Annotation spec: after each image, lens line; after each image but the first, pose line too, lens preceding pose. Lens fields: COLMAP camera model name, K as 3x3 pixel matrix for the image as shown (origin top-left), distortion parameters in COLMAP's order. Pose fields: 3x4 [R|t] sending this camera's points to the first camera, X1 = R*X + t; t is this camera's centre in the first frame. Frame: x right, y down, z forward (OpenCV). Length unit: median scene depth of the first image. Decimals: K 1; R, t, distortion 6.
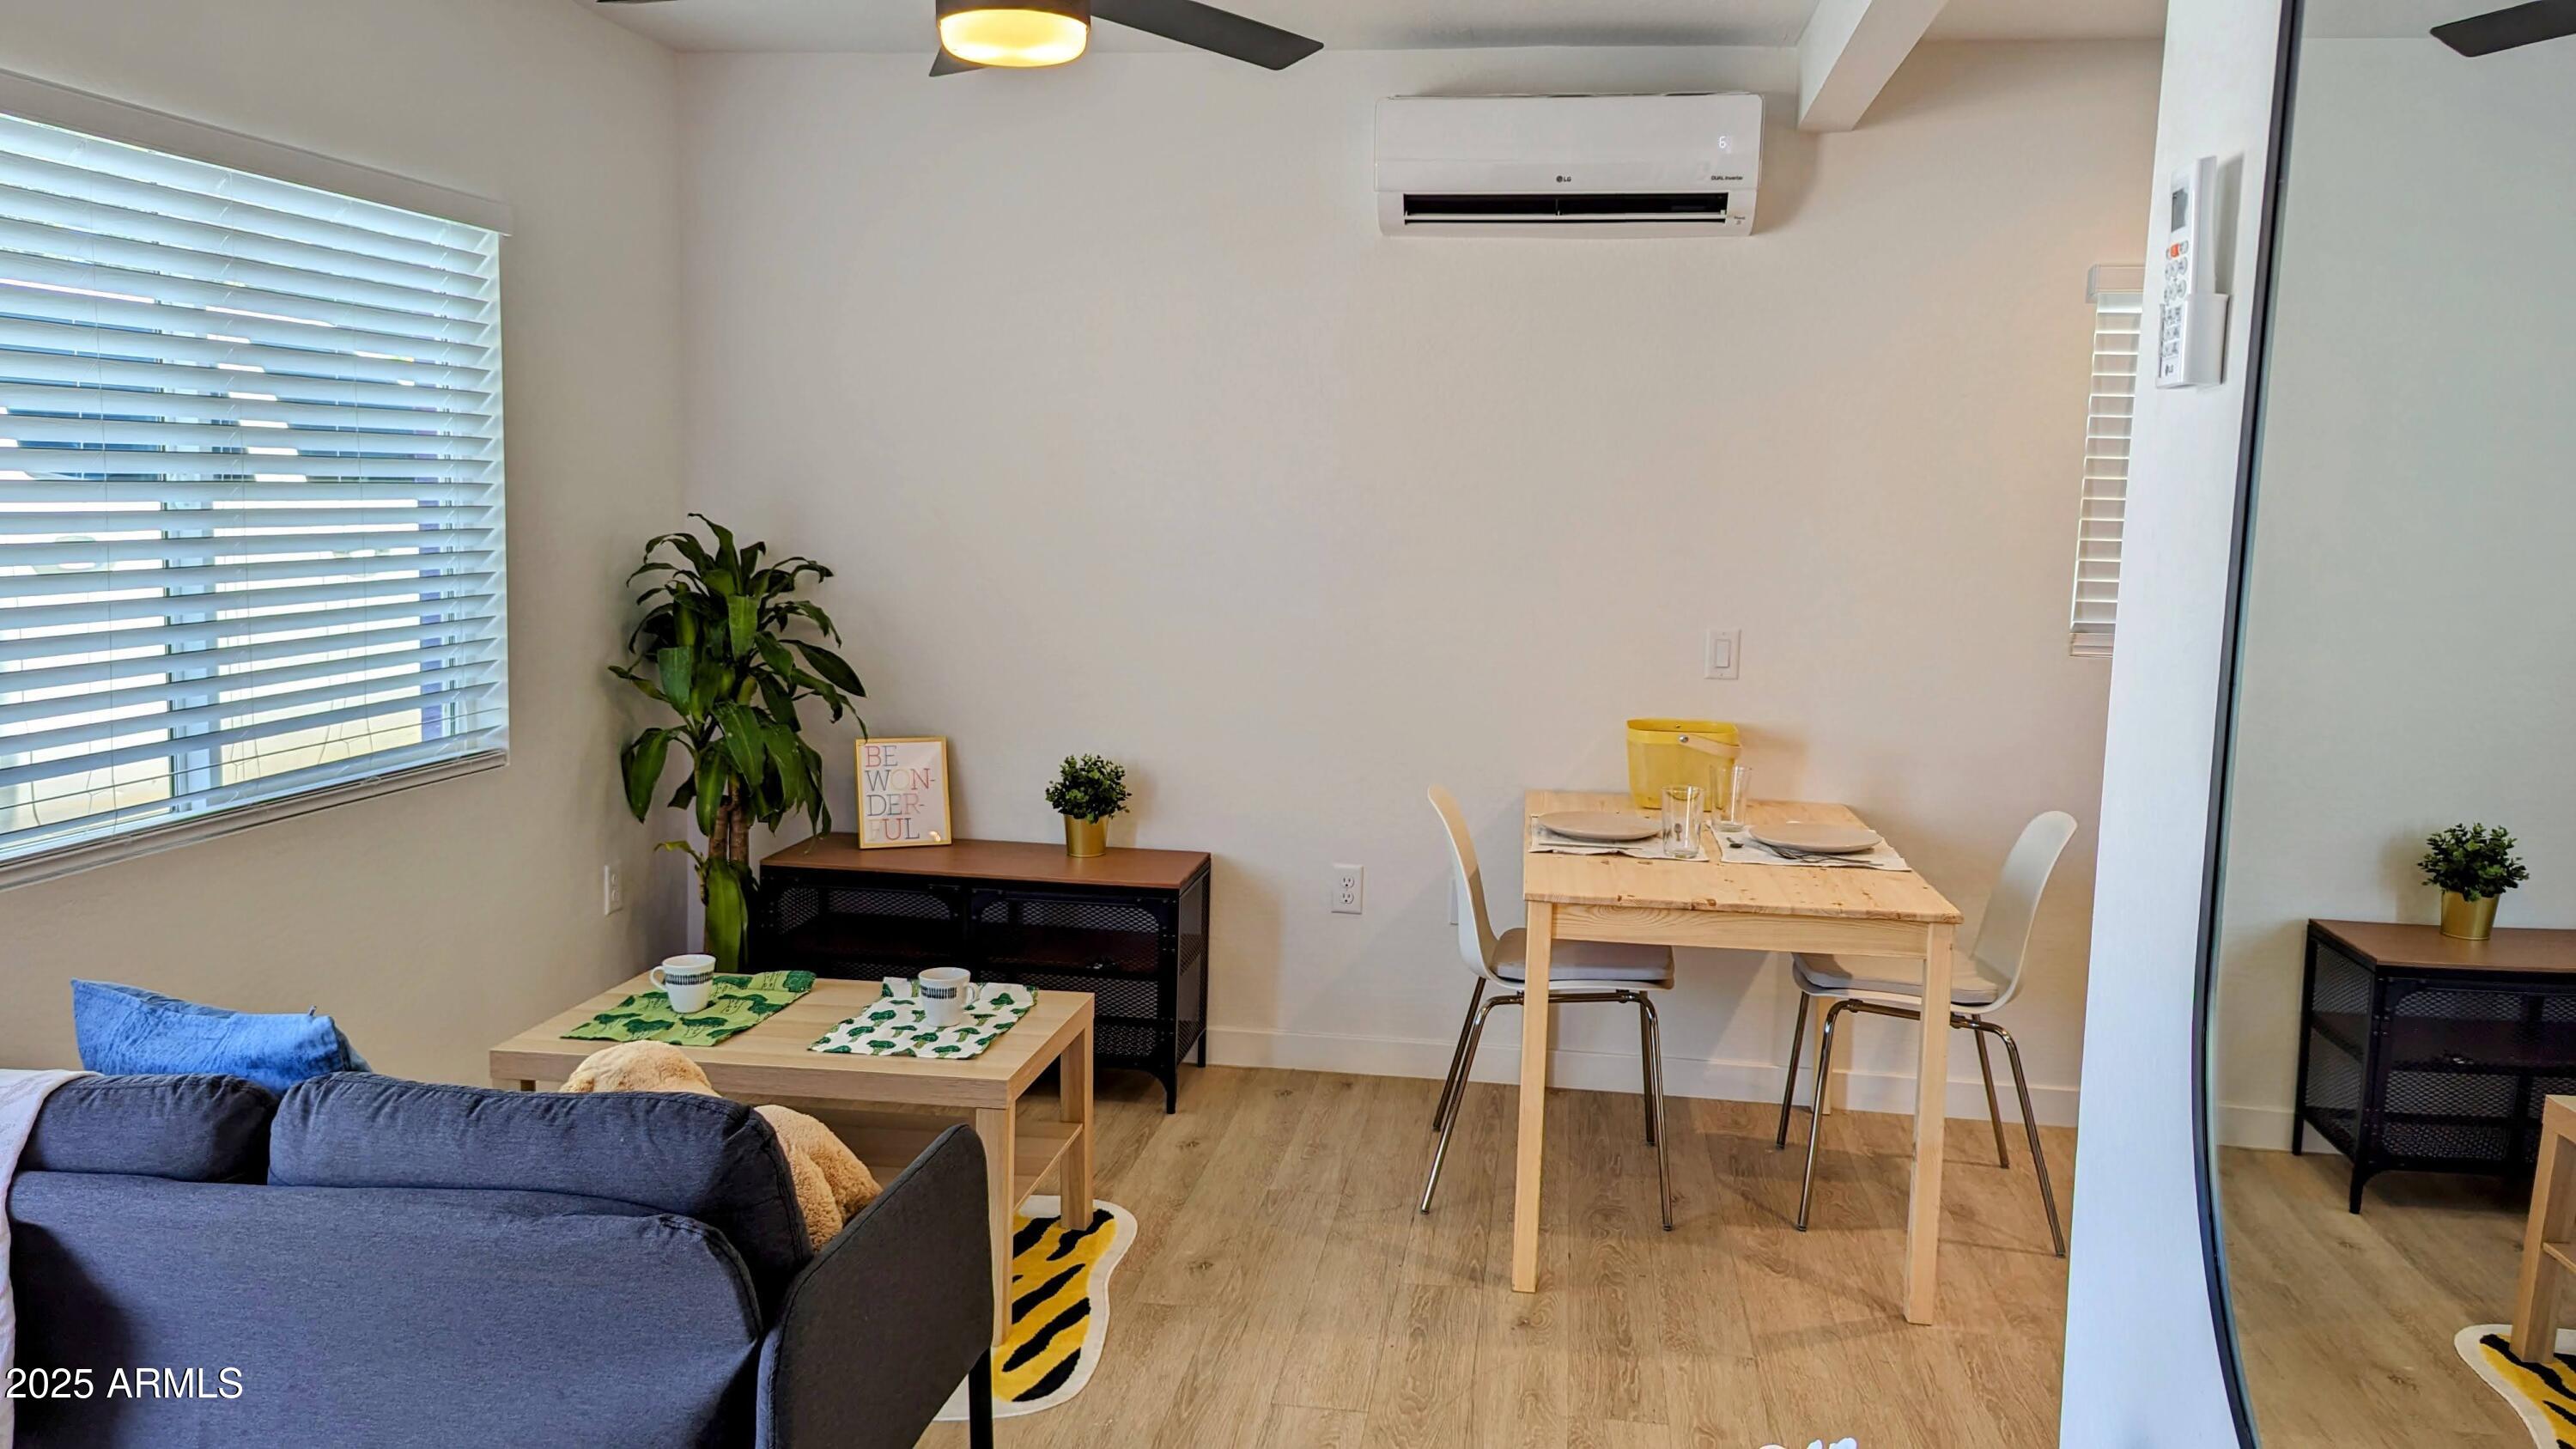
lens RADIAL K [[1859.1, 0, 1290.1], [0, 1859.1, 685.3], [0, 0, 1]] dist [0.082912, -0.057984]
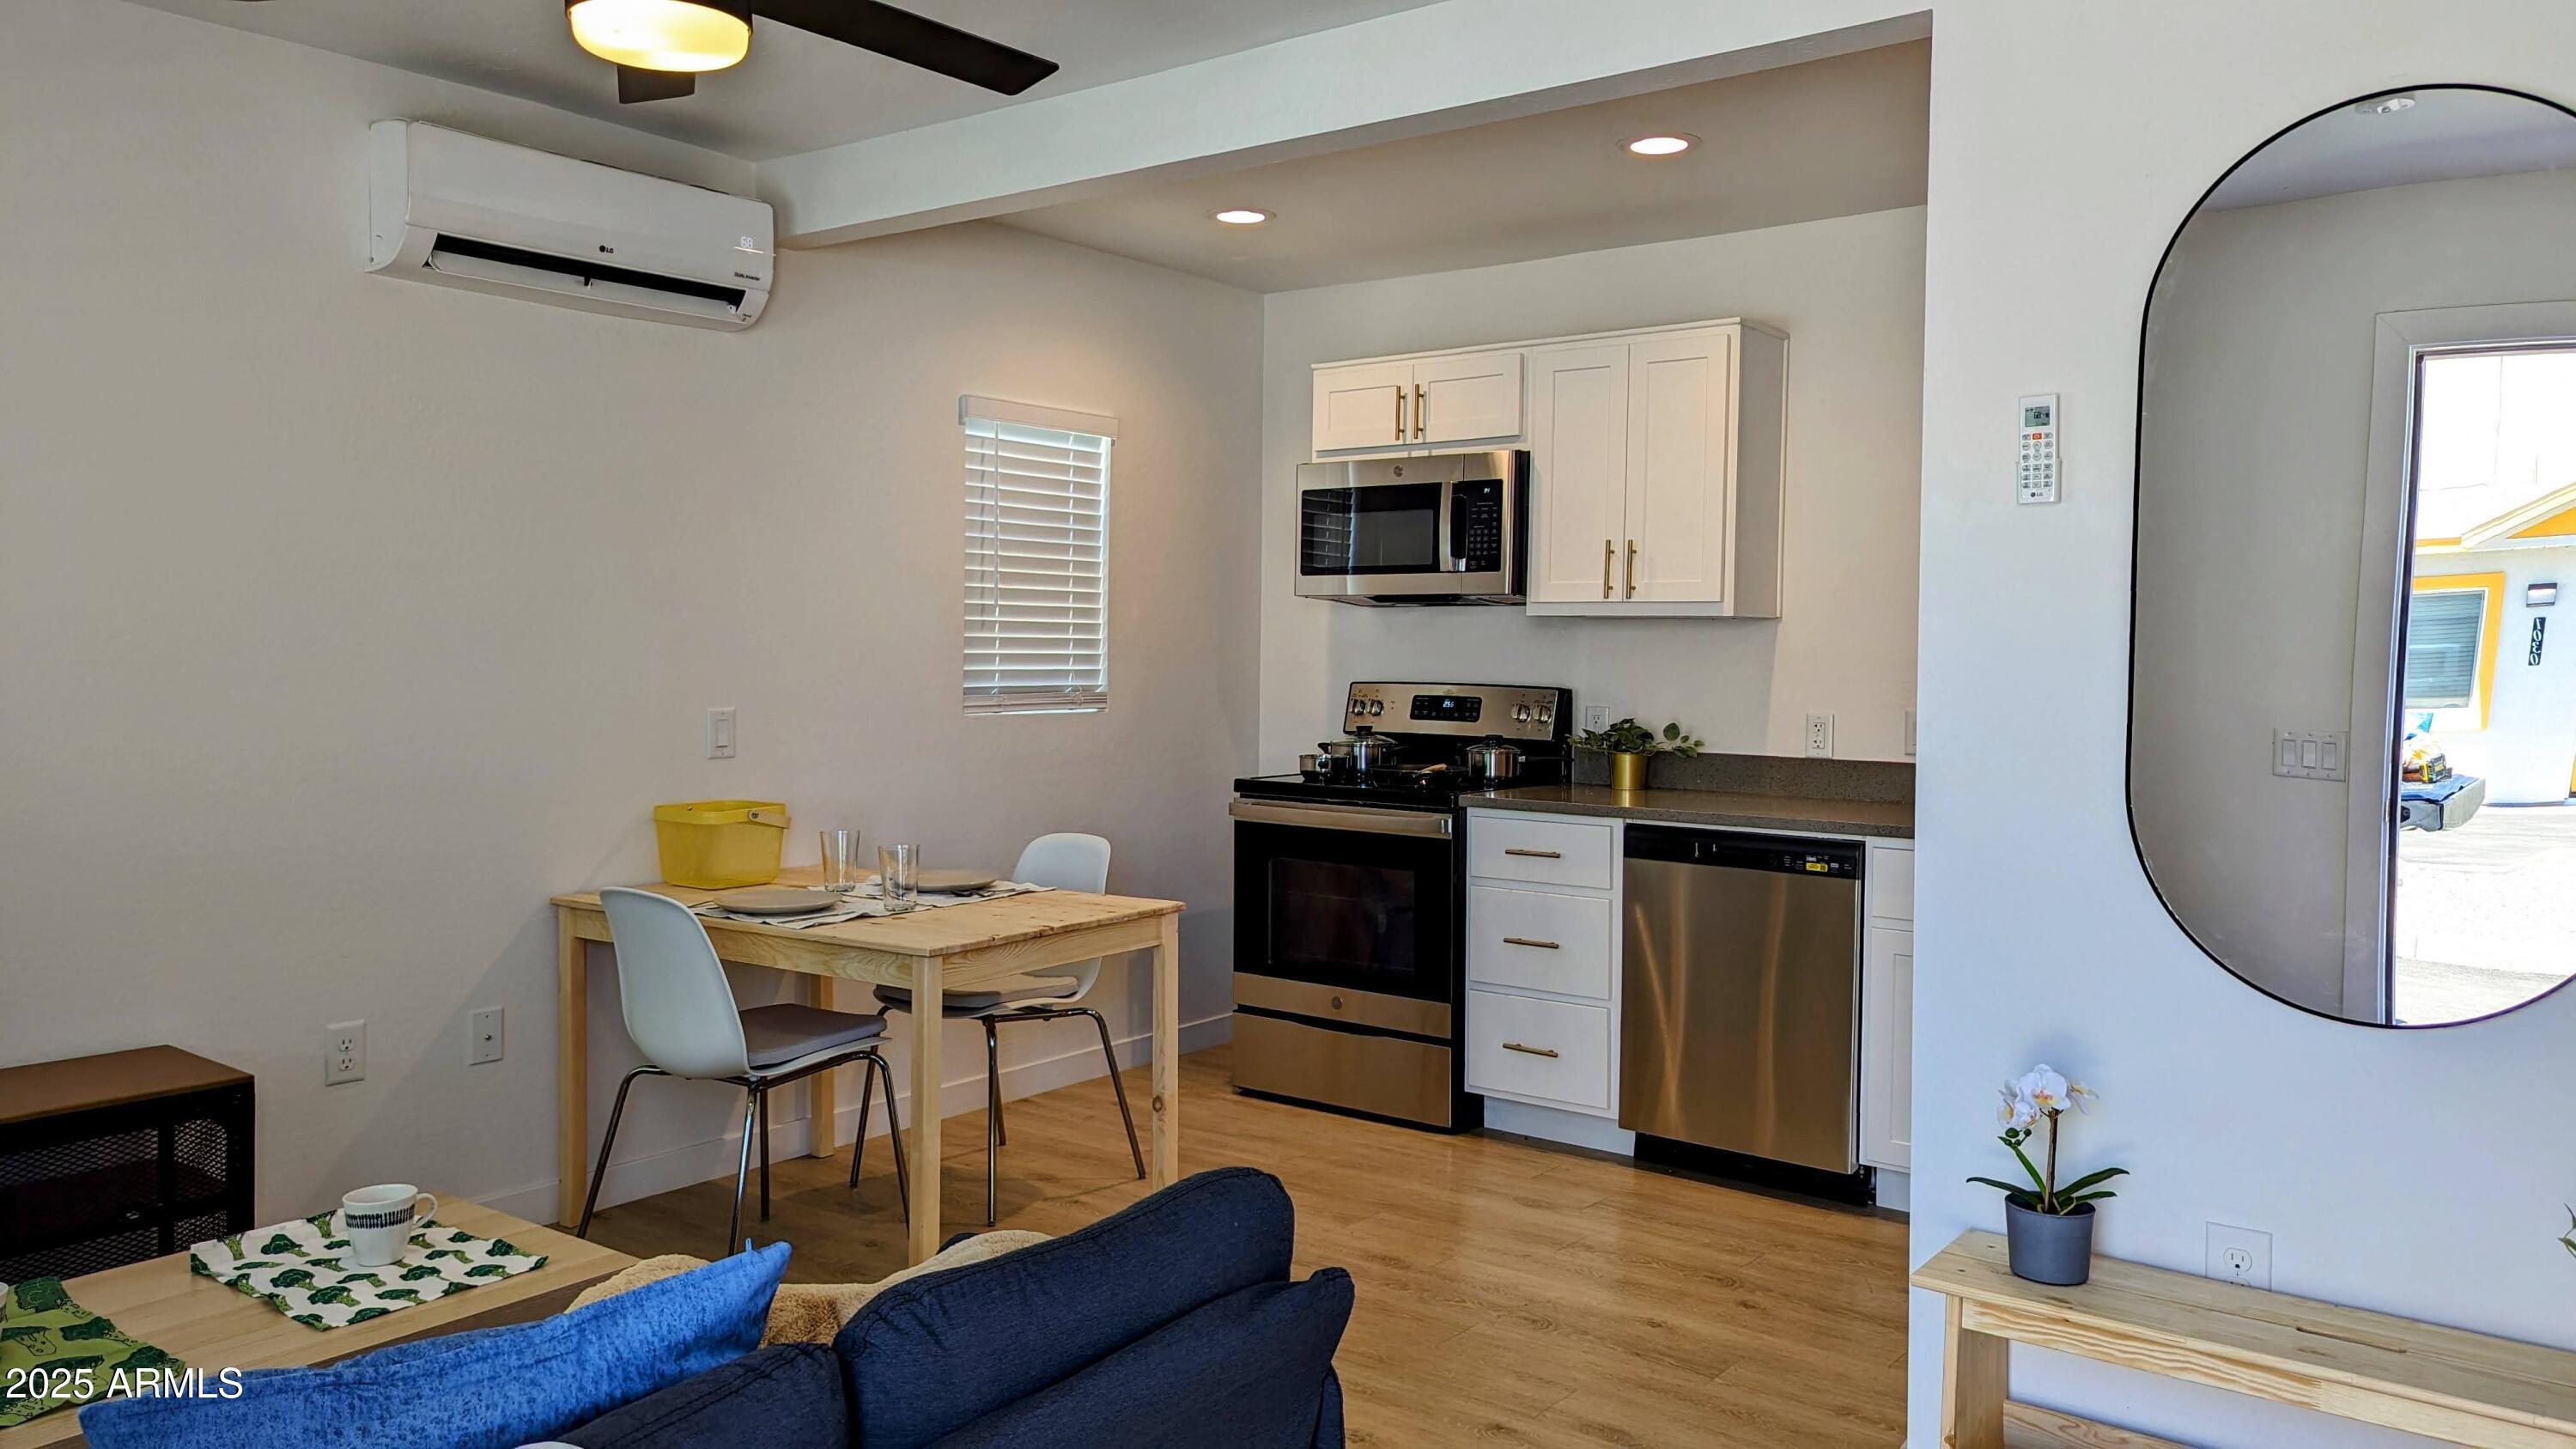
lens RADIAL K [[1835.3, 0, 1278.3], [0, 1835.3, 698.3], [0, 0, 1]] dist [0.001616, -0.000472]
pose [[0.489356, -0.047701, 0.870779, -0.631936], [0.104385, 0.994528, -0.004182, -0.000420], [-0.865814, 0.092942, 0.491657, 0.312498]]
